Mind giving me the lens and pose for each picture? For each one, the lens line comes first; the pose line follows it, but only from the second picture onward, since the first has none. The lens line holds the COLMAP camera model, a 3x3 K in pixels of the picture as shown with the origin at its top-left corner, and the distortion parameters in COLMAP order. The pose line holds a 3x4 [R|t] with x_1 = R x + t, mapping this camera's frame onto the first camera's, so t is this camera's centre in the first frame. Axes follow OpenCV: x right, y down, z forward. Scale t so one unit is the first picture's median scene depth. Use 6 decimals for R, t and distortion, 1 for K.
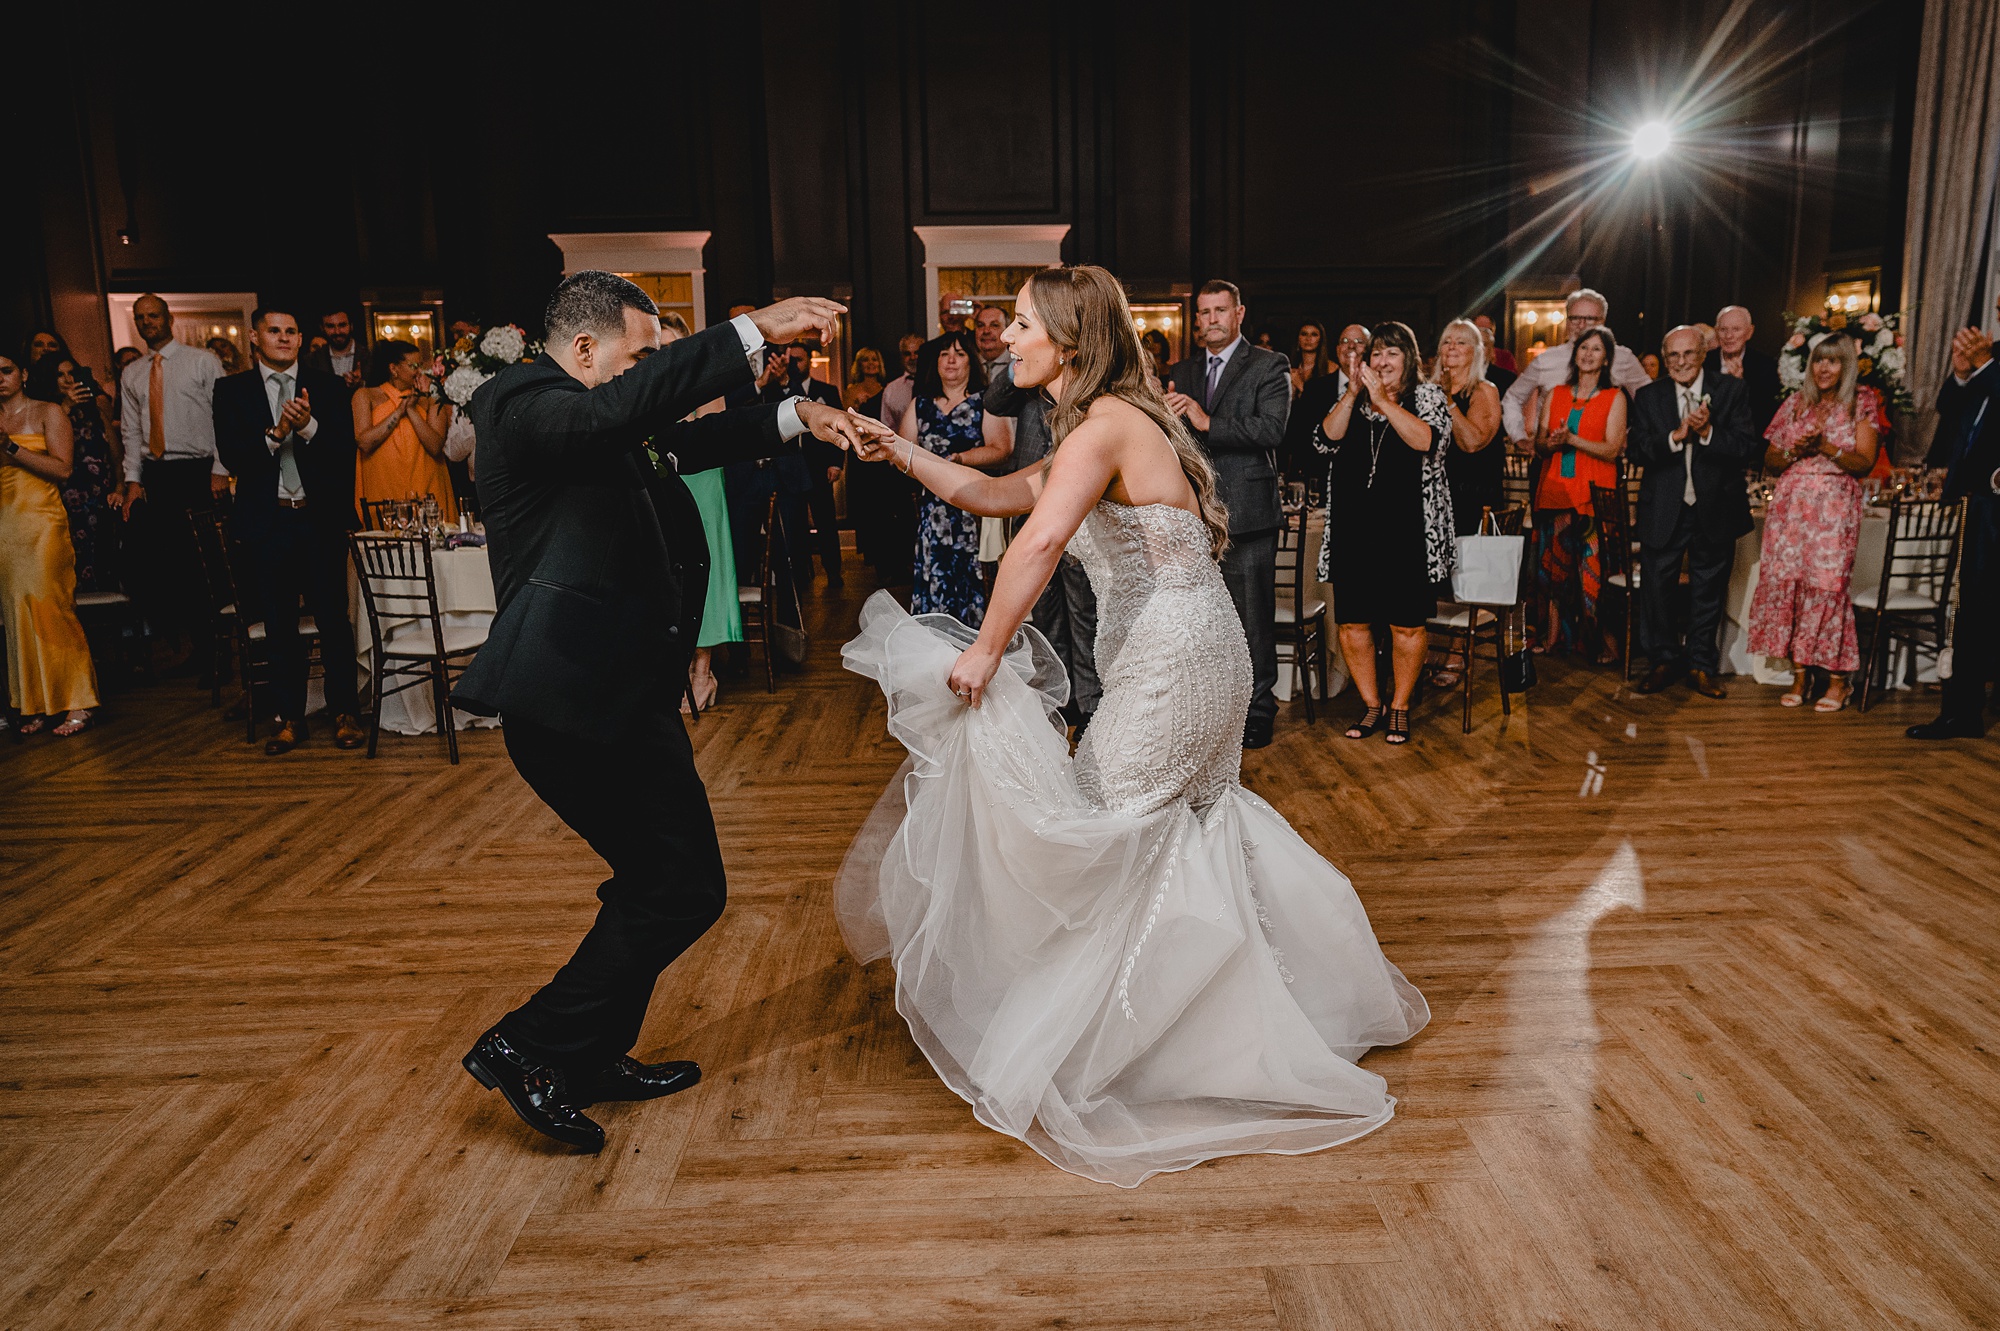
lens RADIAL K [[1446.3, 0, 1020.5], [0, 1446.3, 676.0], [0, 0, 1]] dist [-0.001535, -0.012214]
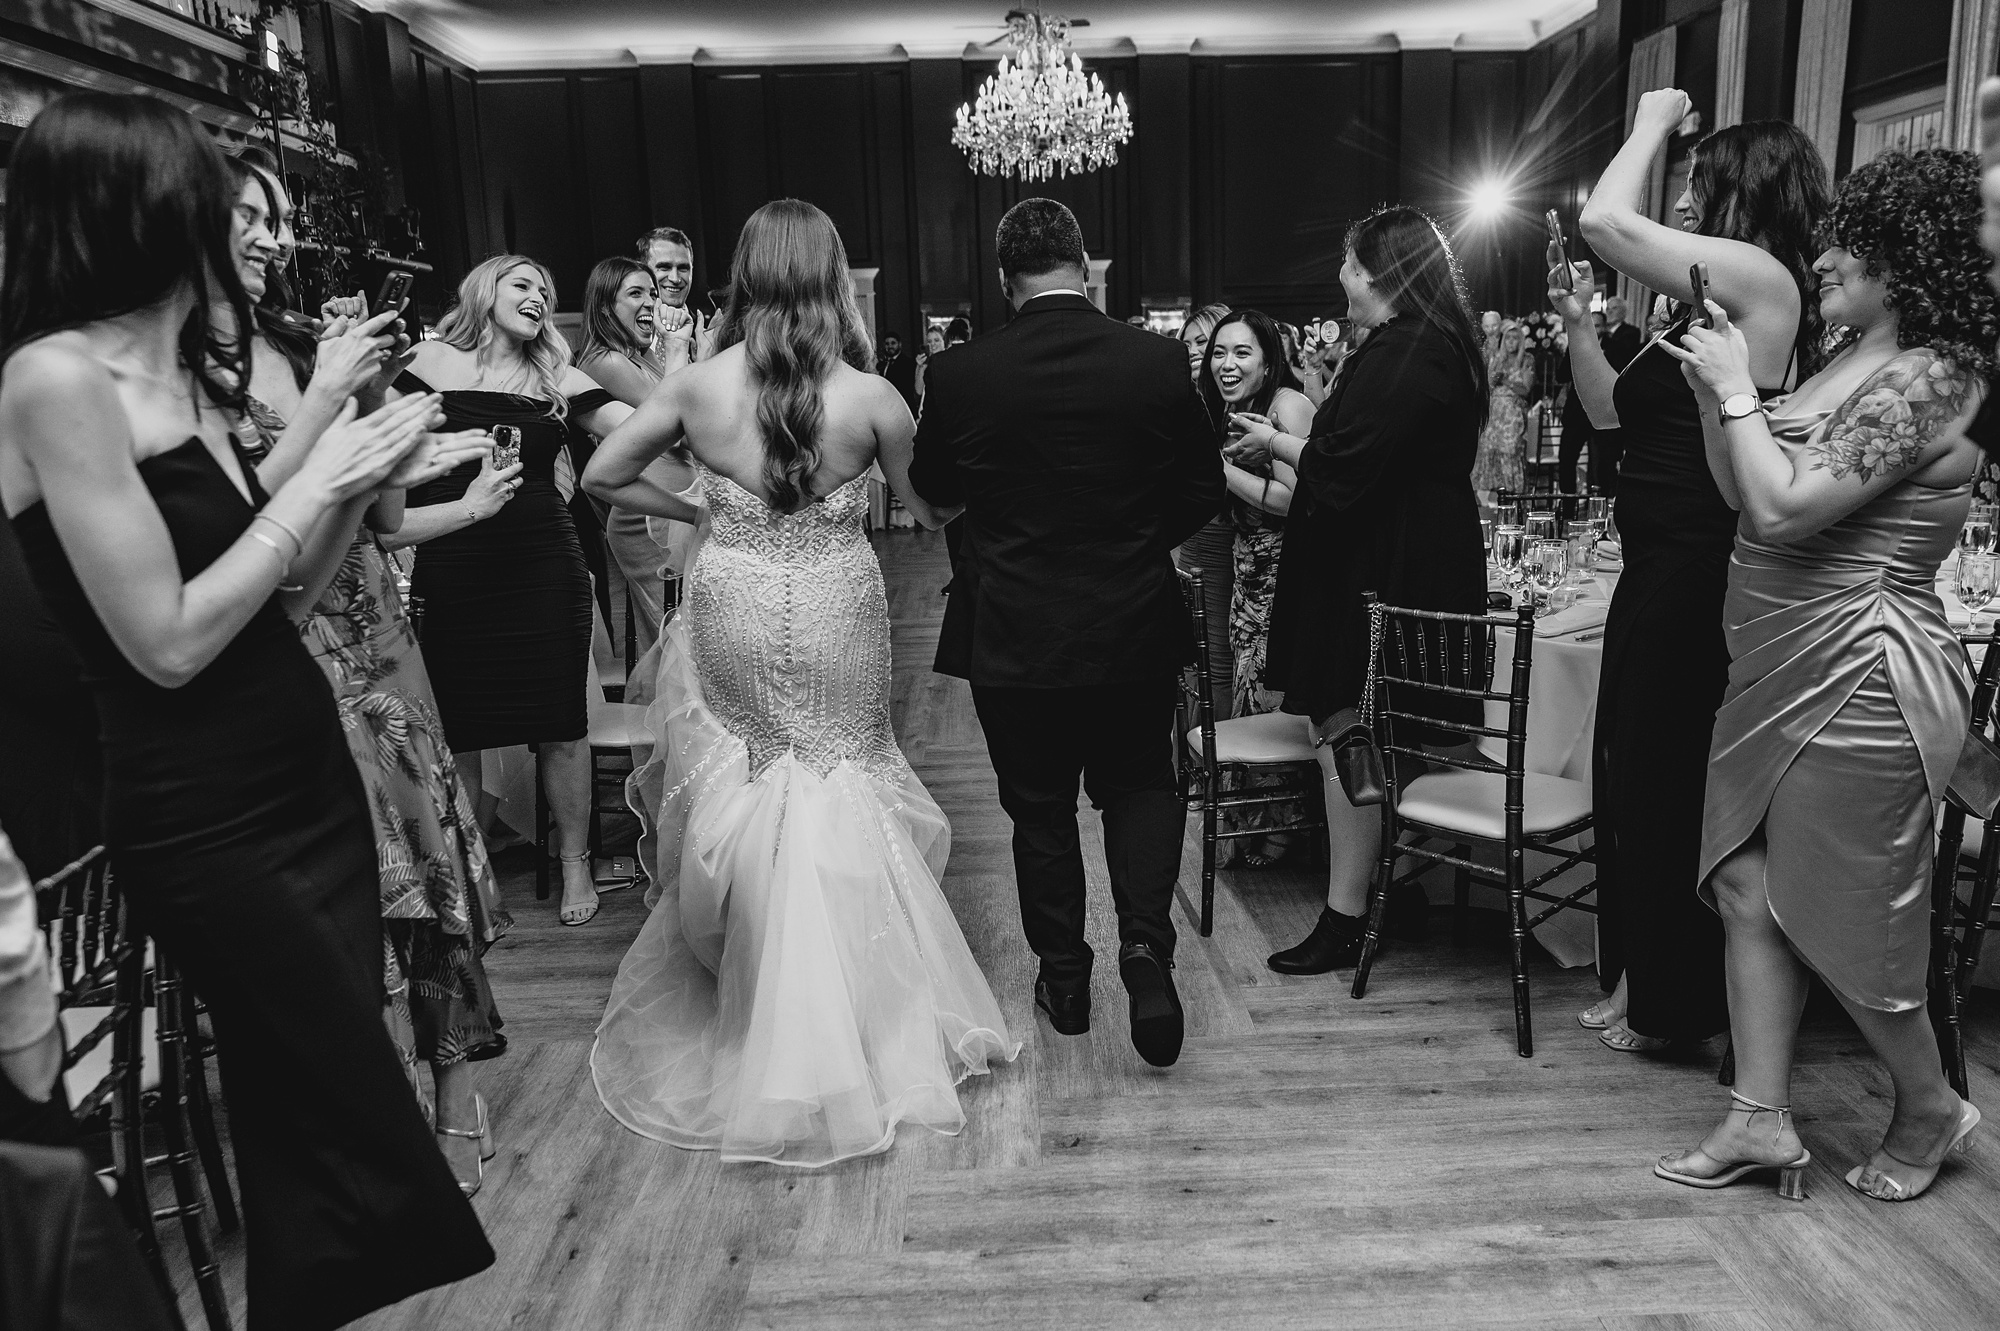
lens RADIAL K [[1446.3, 0, 991.3], [0, 1446.3, 673.3], [0, 0, 1]] dist [-0.001535, -0.012214]
pose [[0.999778, -0.011936, -0.017365, -0.122780], [0.011983, 0.999925, 0.002553, 0.208716], [0.017333, -0.002760, 0.999846, -0.926352]]
